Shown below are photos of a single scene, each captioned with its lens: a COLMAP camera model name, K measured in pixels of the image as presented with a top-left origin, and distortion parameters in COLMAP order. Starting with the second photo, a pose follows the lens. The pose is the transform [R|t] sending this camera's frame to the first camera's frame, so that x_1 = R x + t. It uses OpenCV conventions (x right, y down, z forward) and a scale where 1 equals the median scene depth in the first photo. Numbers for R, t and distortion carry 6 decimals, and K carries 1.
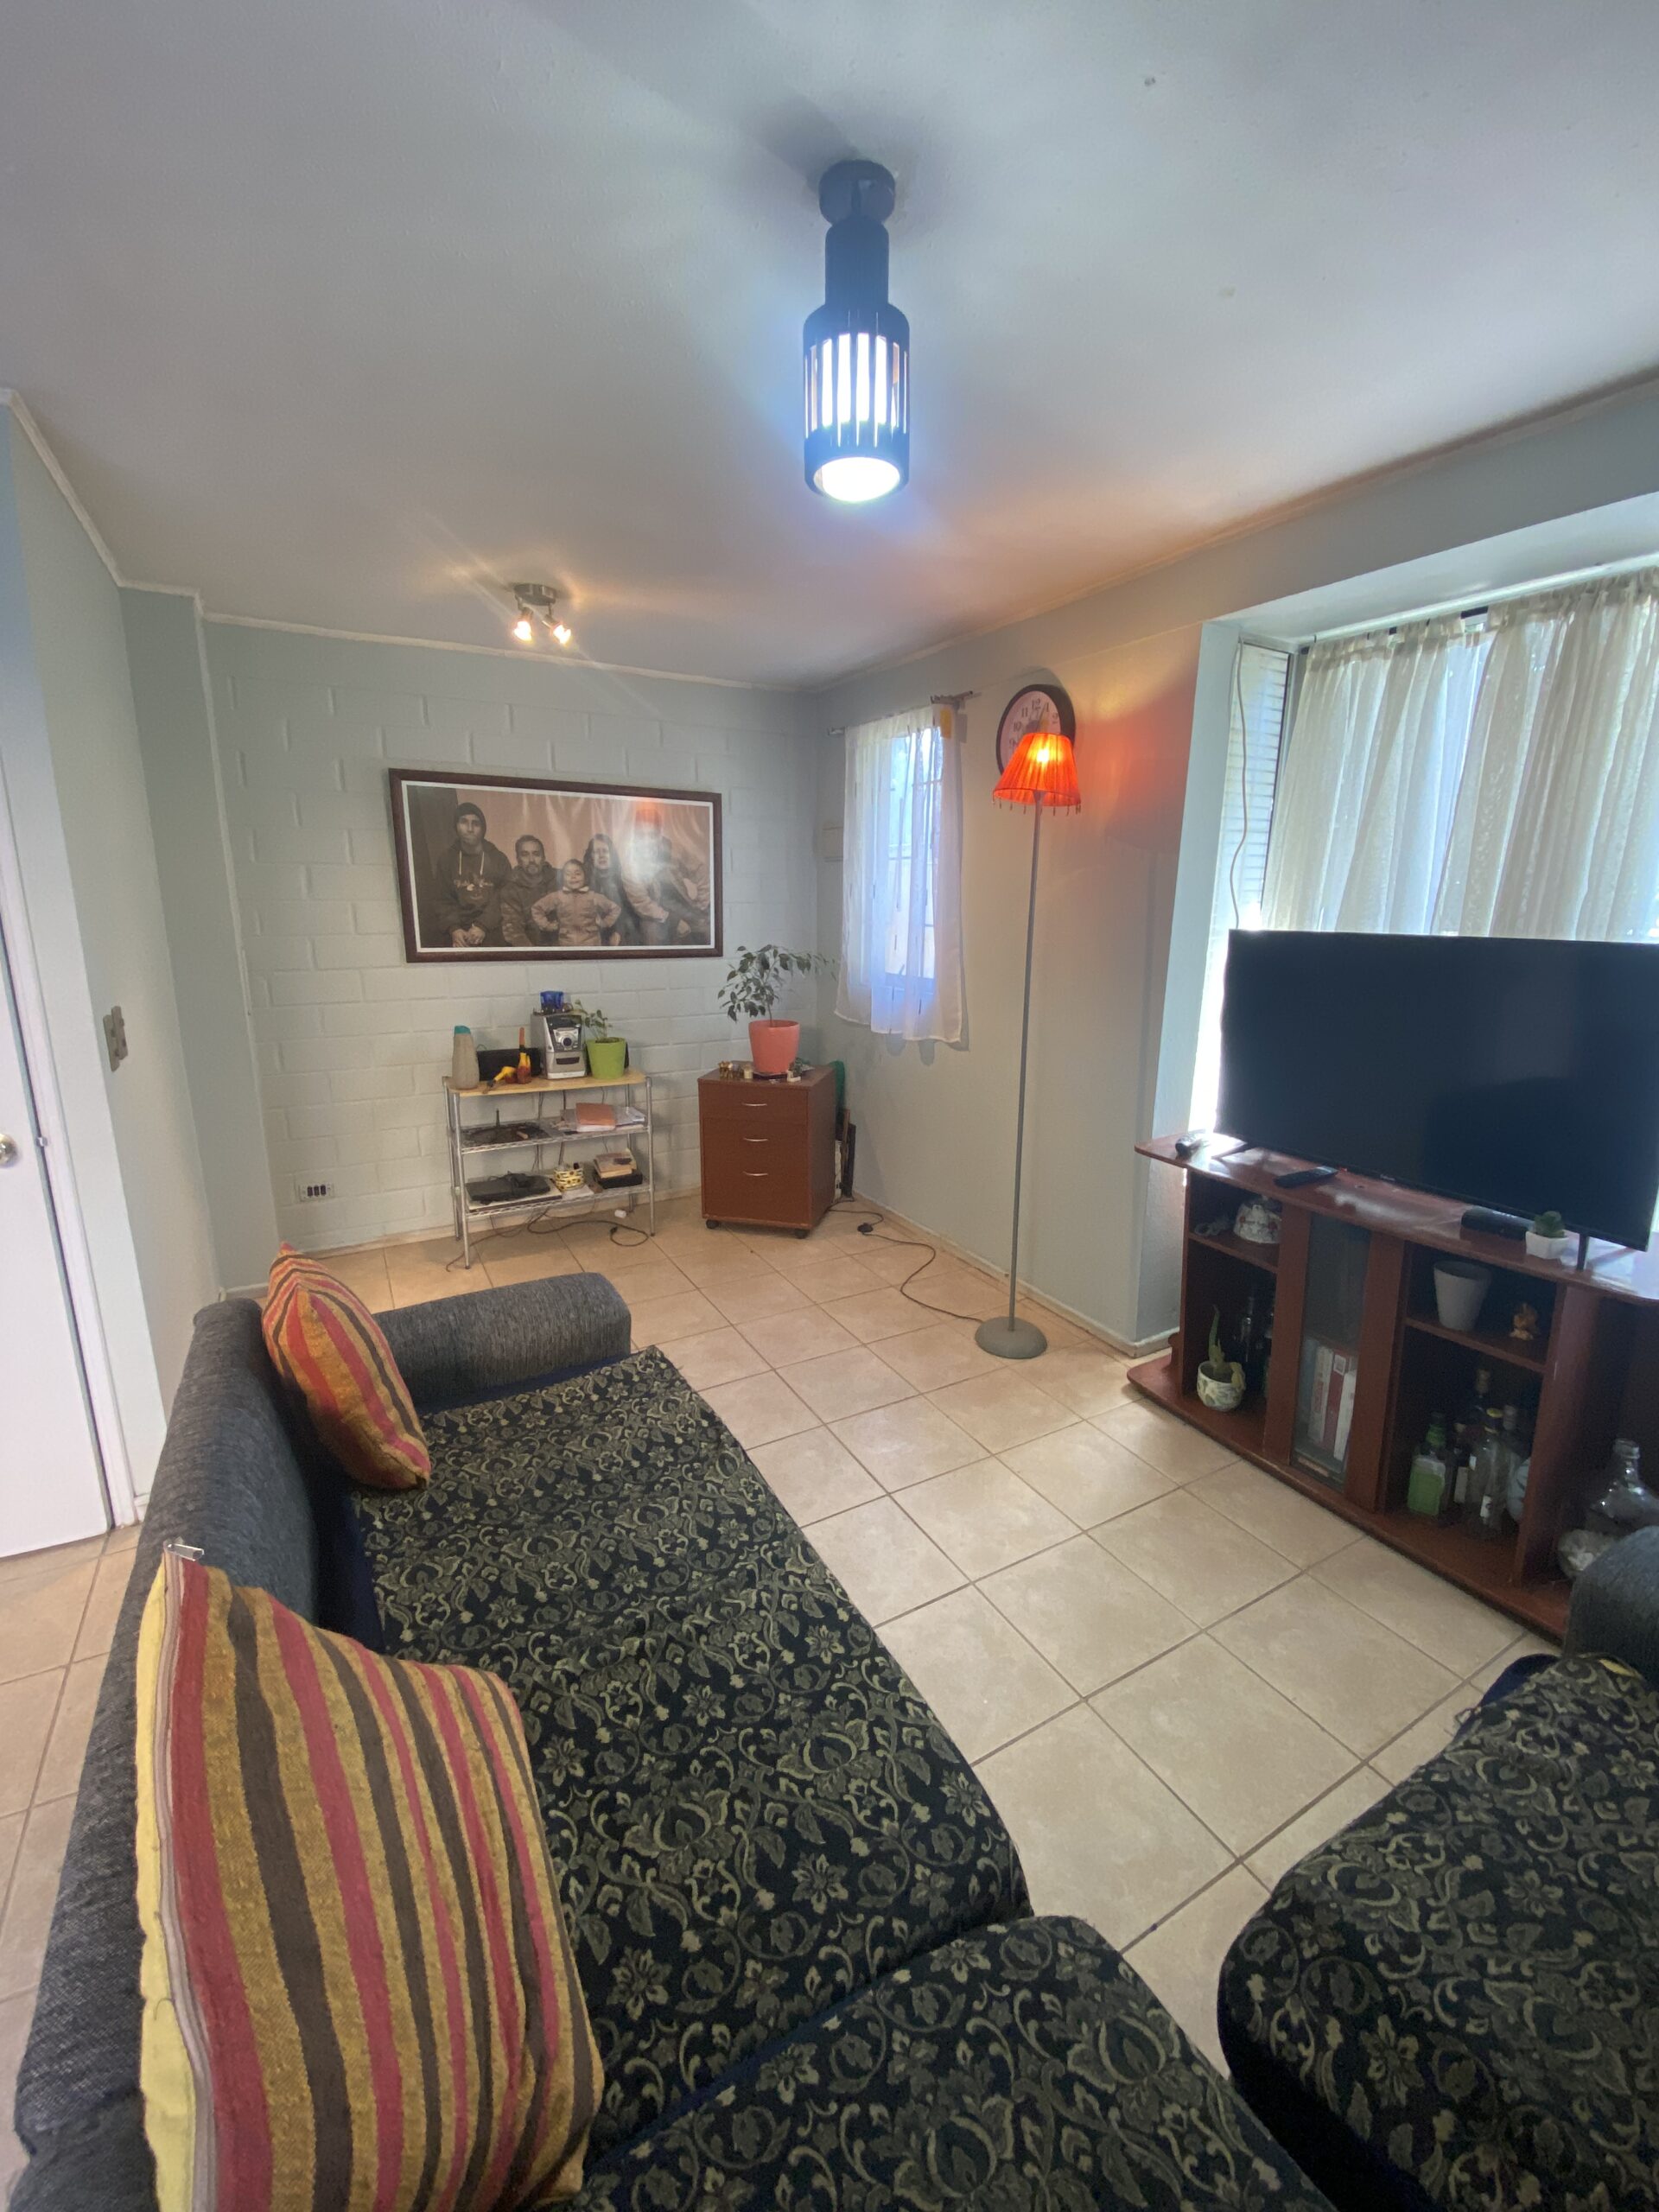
lens RADIAL K [[897.0, 0, 831.1], [0, 897.0, 1102.8], [0, 0, 1]] dist [0.039758, -0.000544]
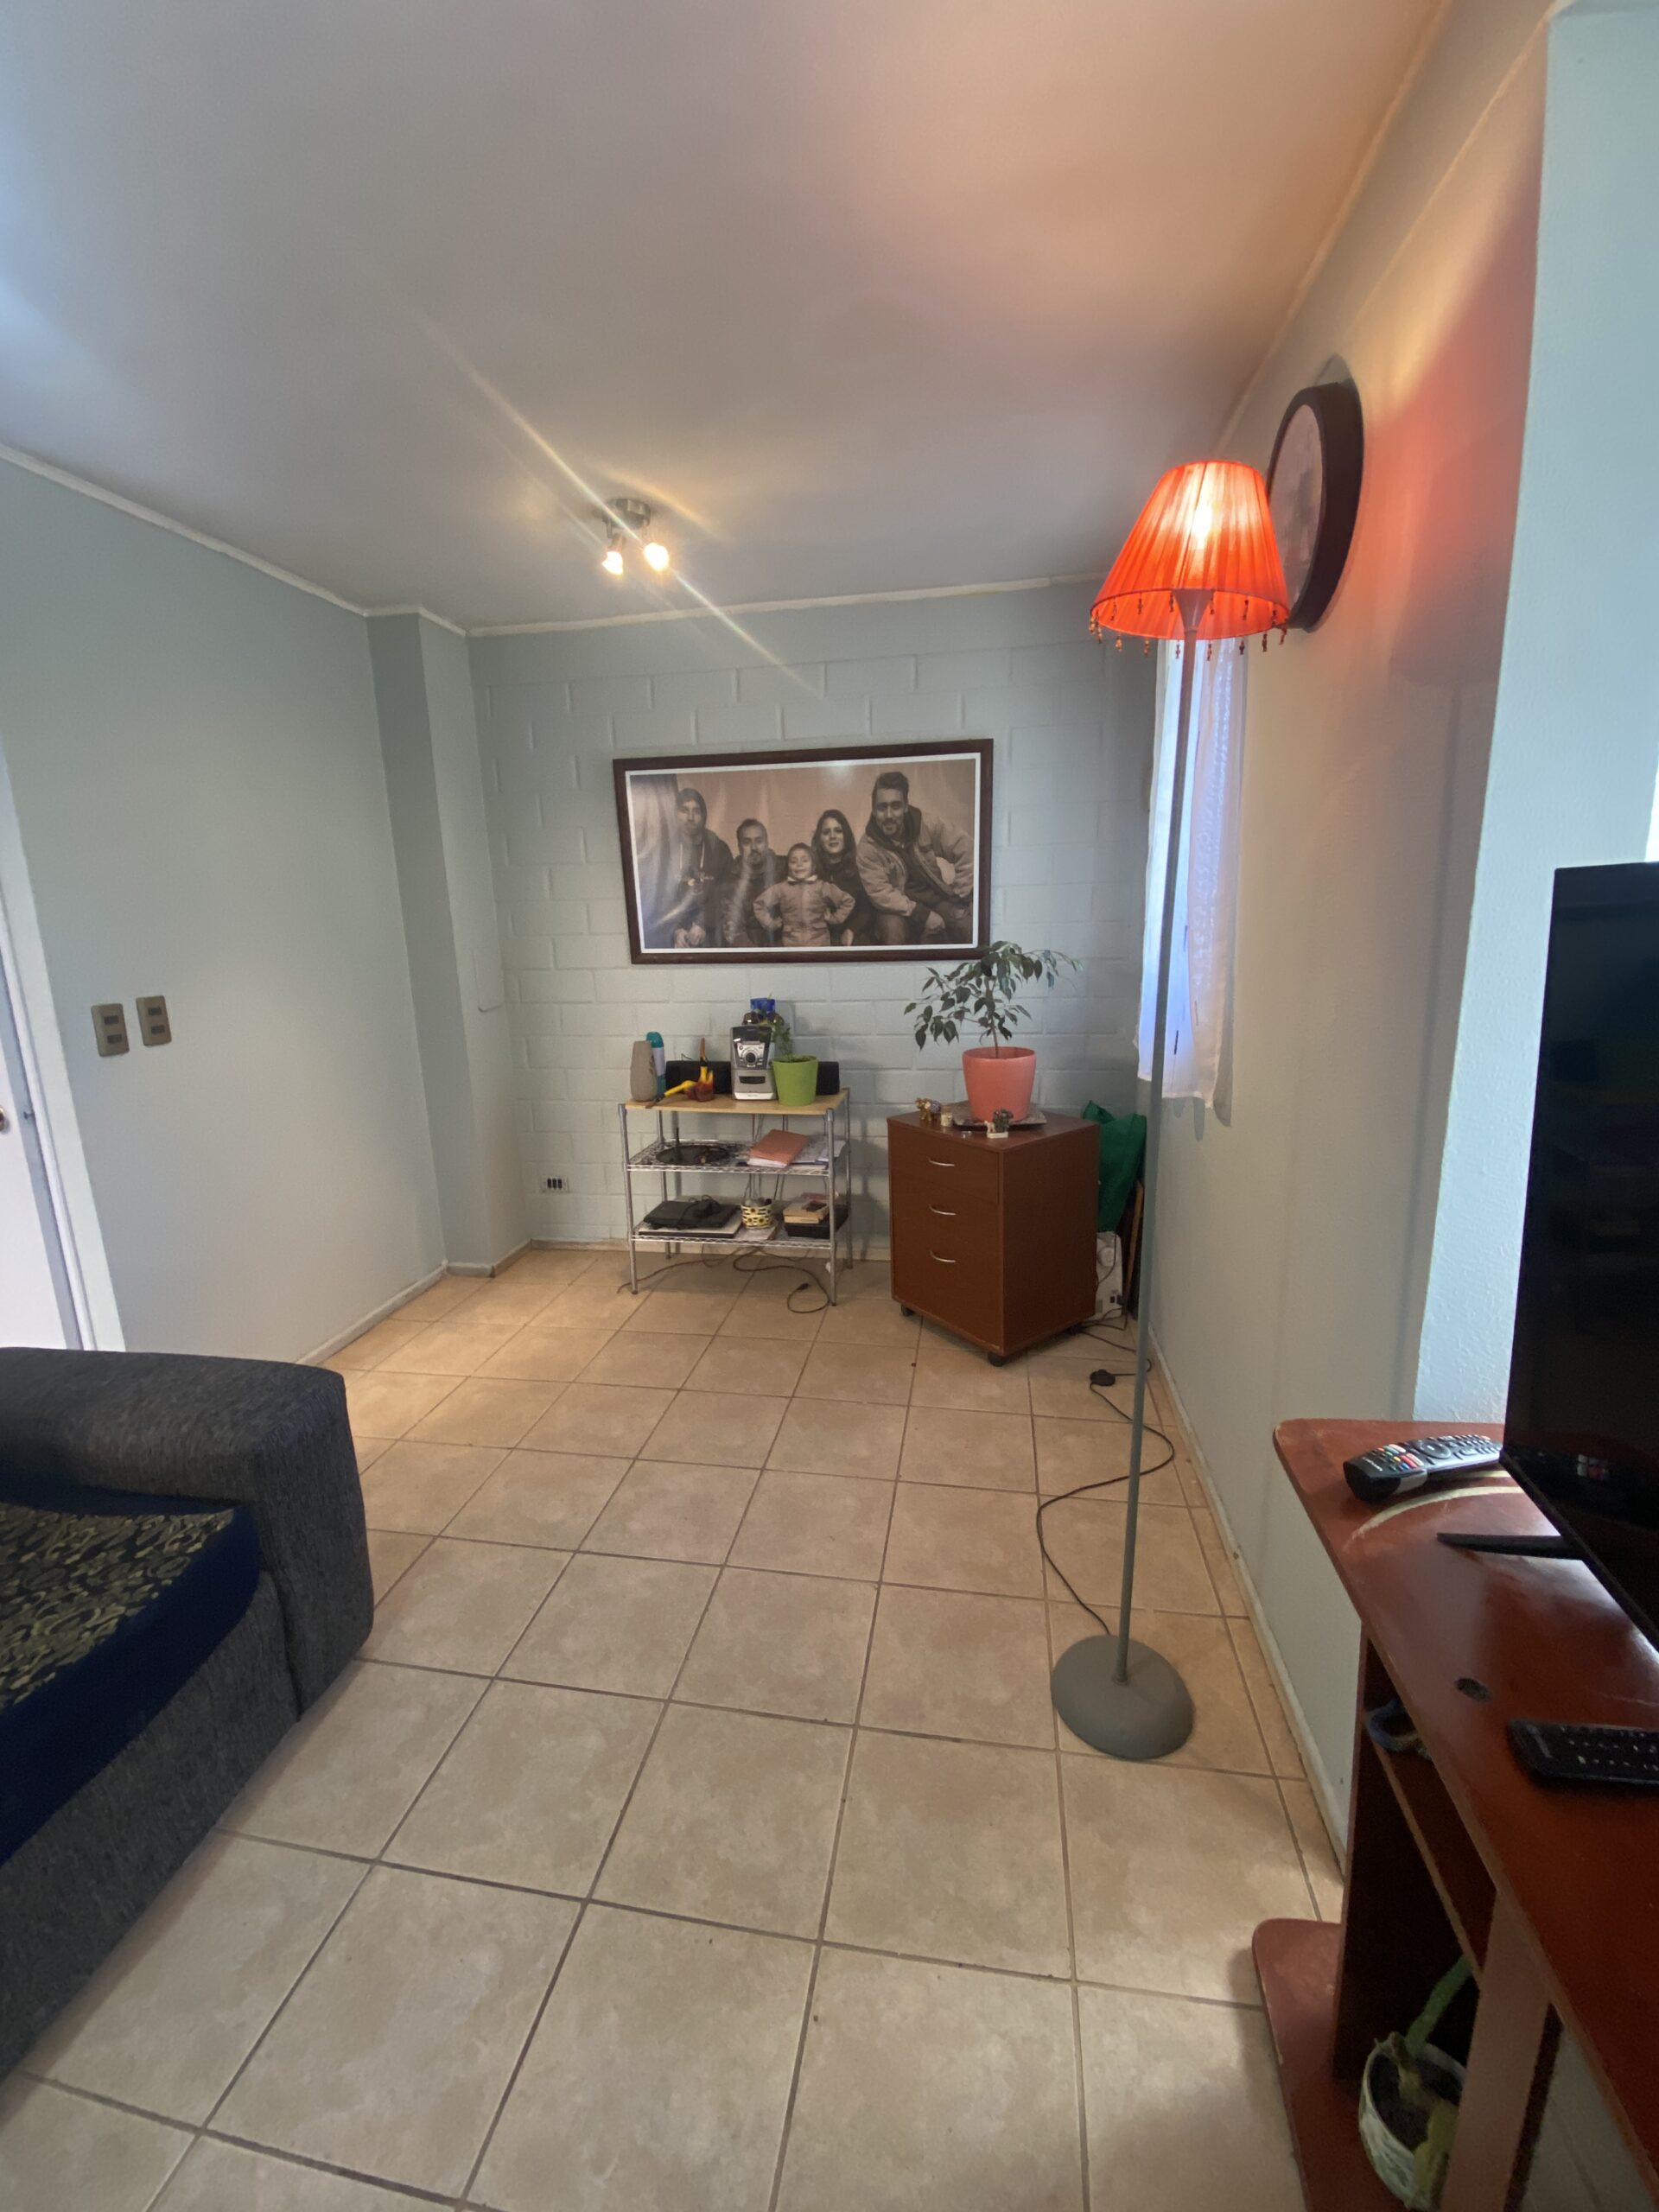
lens RADIAL K [[897.0, 0, 830.6], [0, 897.0, 1103.8], [0, 0, 1]] dist [0.039758, -0.000544]
pose [[0.766560, 0.108131, -0.633004, 0.301213], [-0.114349, 0.992952, 0.031143, -0.058702], [0.631910, 0.048511, 0.773522, 0.387259]]
